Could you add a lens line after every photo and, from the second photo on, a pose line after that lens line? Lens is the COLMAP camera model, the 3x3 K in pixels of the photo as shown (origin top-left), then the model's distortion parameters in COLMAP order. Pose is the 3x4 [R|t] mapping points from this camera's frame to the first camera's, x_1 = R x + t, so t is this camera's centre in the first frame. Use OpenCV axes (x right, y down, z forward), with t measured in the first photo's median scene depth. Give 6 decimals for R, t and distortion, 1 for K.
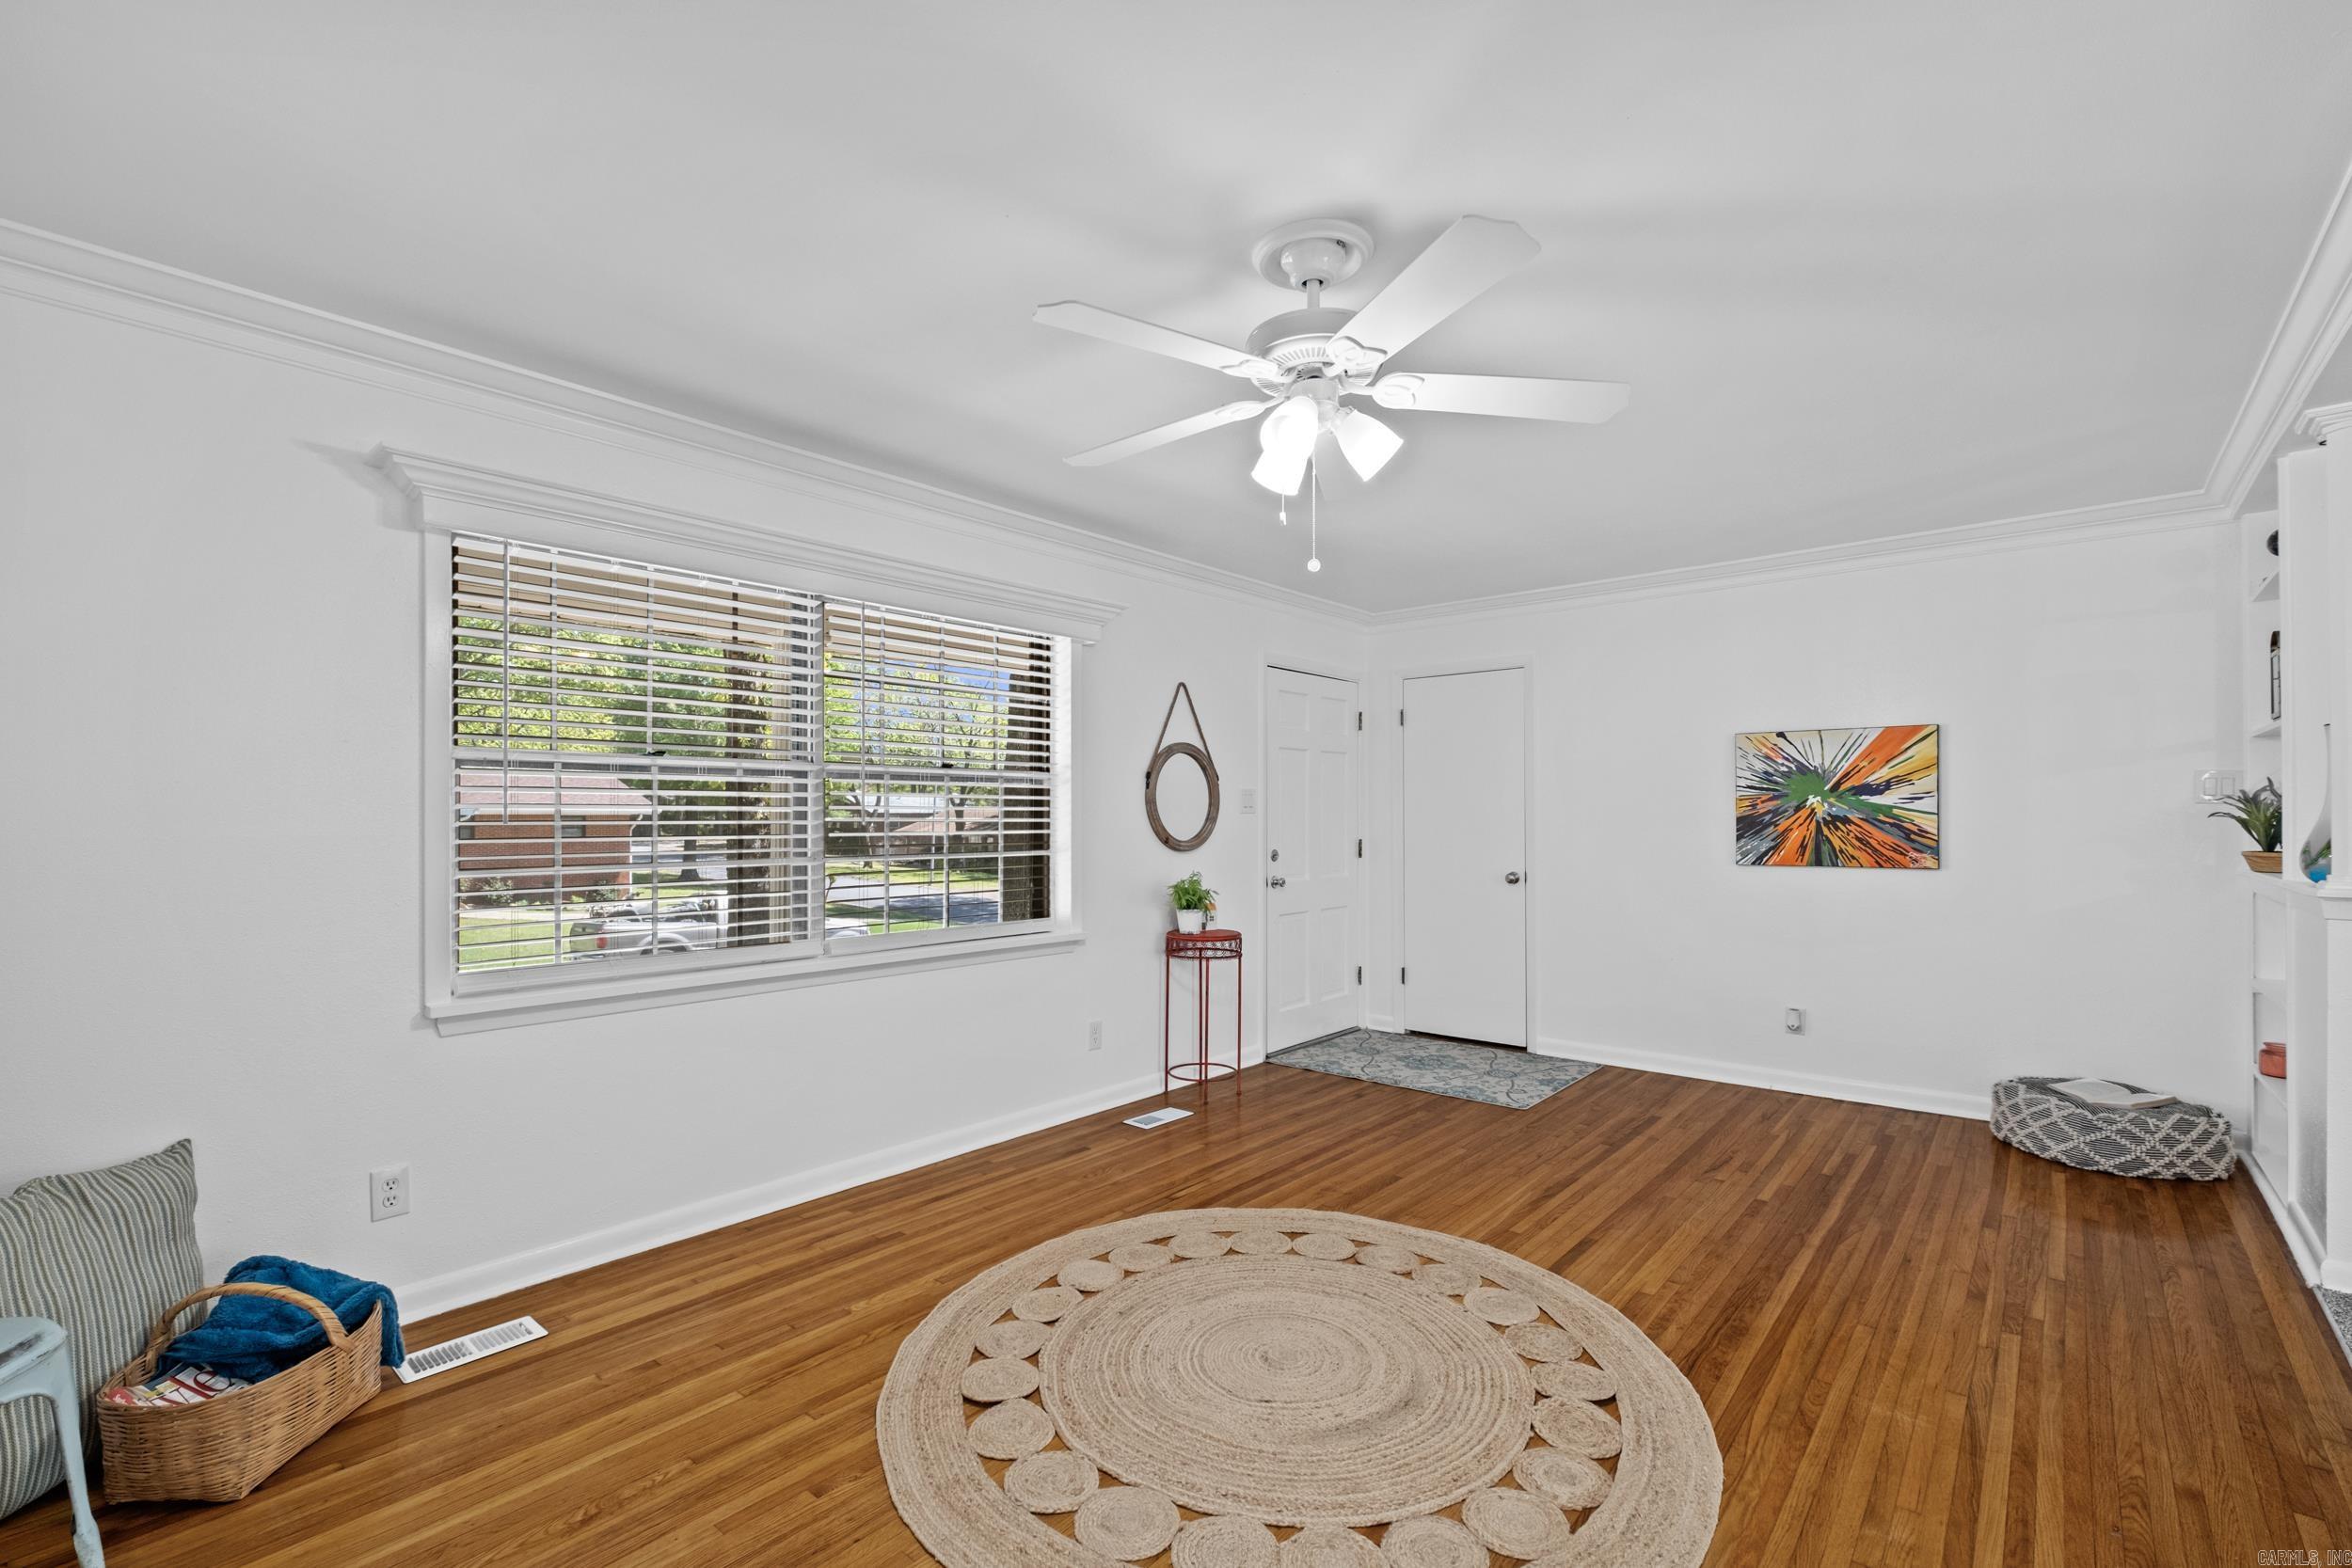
lens RADIAL K [[1030.3, 0, 1201.2], [0, 1030.3, 803.0], [0, 0, 1]] dist [0.001239, -0.000714]
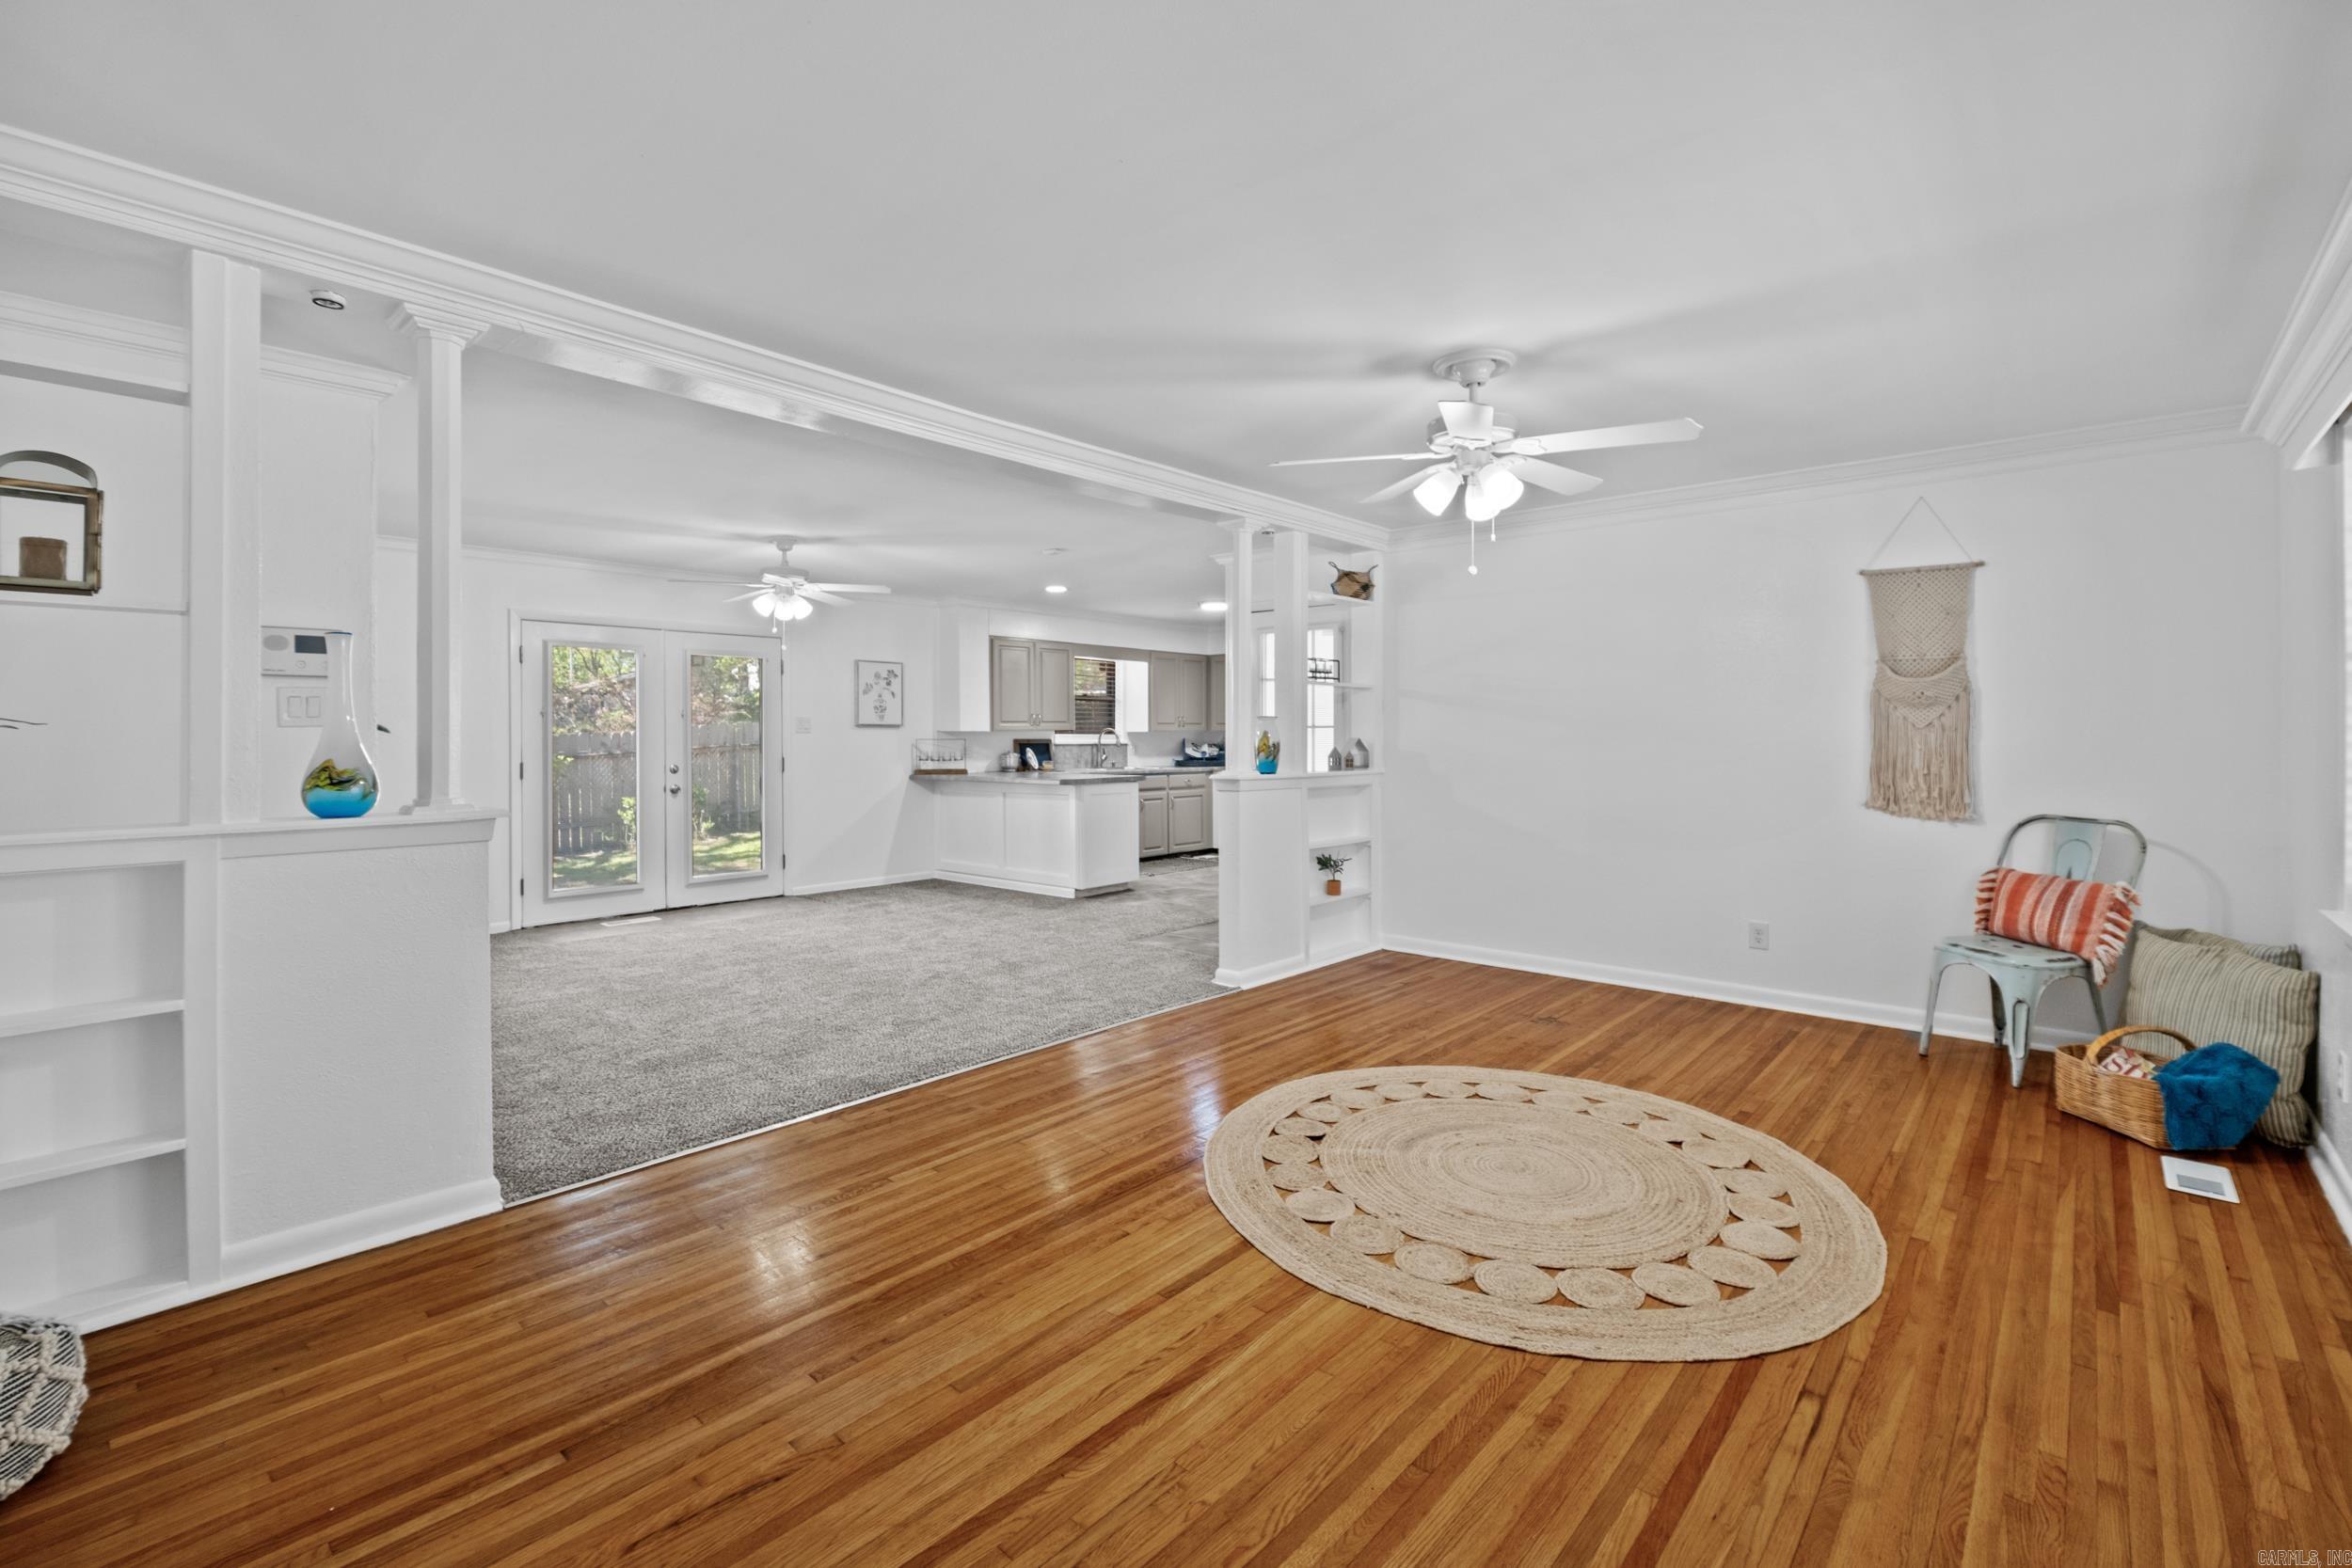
lens RADIAL K [[1030.3, 0, 1165.8], [0, 1030.3, 736.9], [0, 0, 1]] dist [0.001239, -0.000714]
pose [[-0.998840, 0.000631, 0.048153, 0.231426], [0.000226, 0.999965, -0.008408, 0.011109], [-0.048156, -0.008387, -0.998805, 1.199593]]
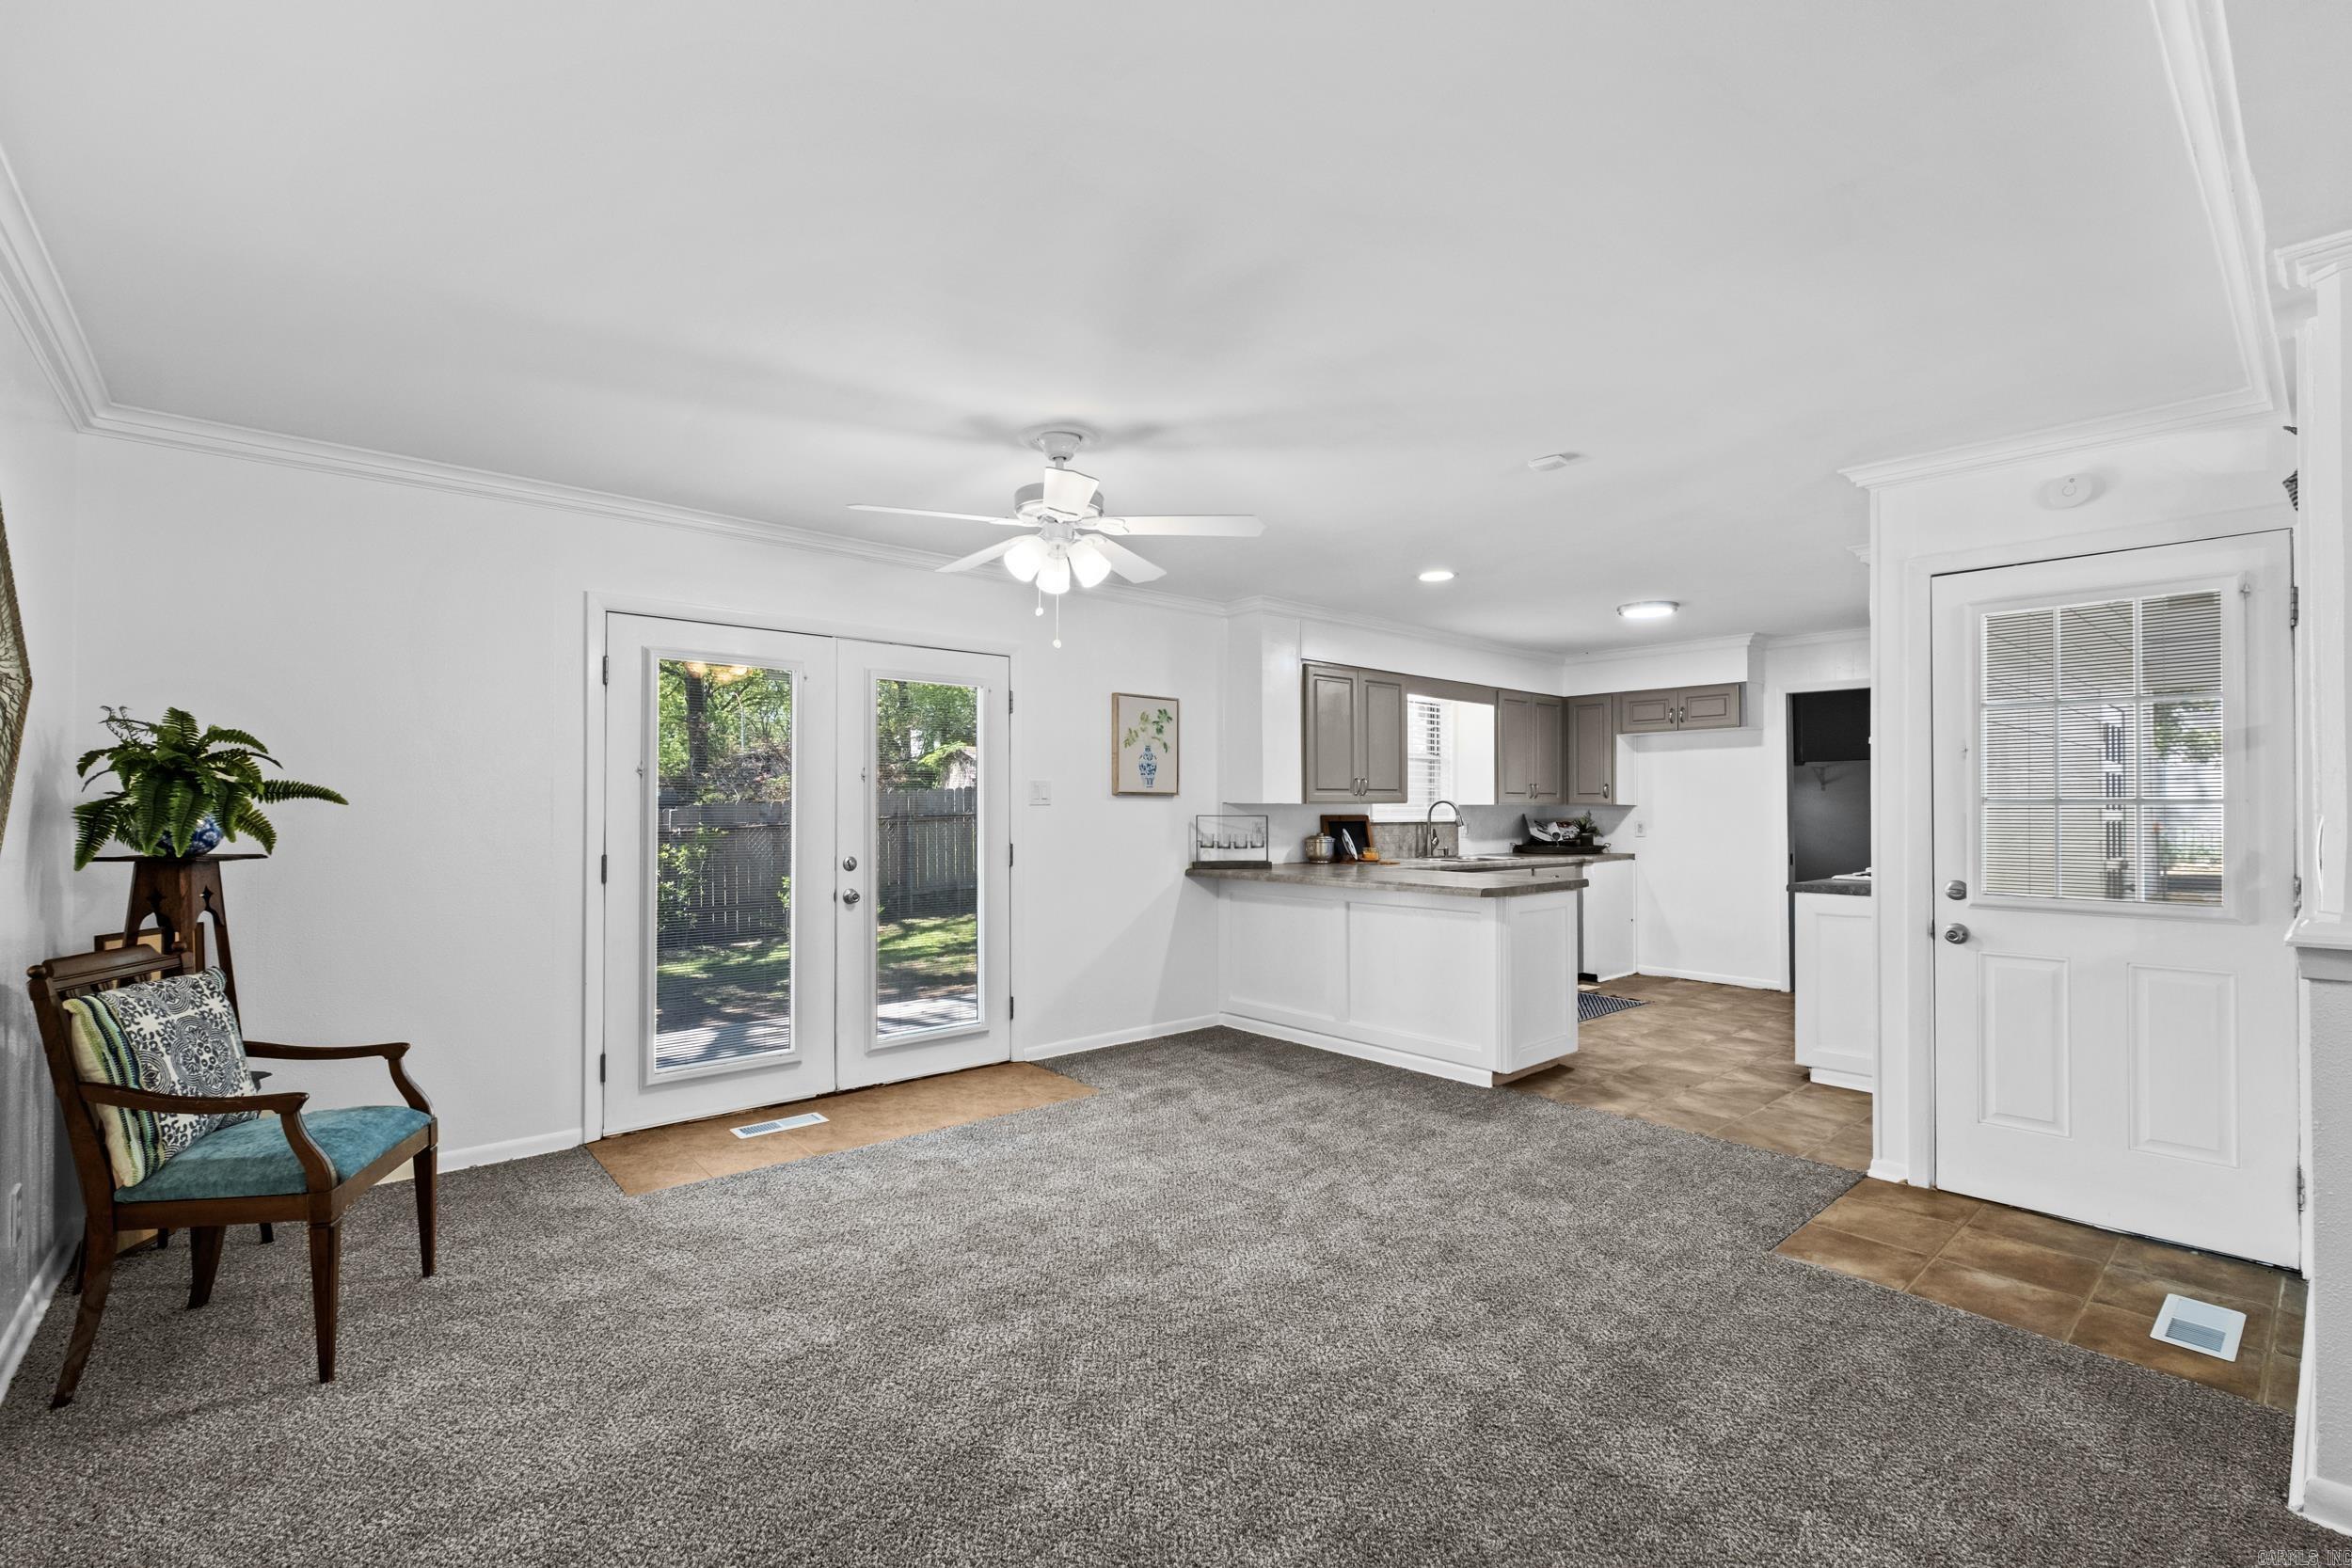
lens RADIAL K [[1030.3, 0, 1182.4], [0, 1030.3, 801.9], [0, 0, 1]] dist [0.001239, -0.000714]
pose [[-0.985548, -0.005432, 0.169310, 0.607245], [-0.007537, 0.999902, -0.011793, -0.003028], [-0.169229, -0.012899, -0.985492, 0.525696]]
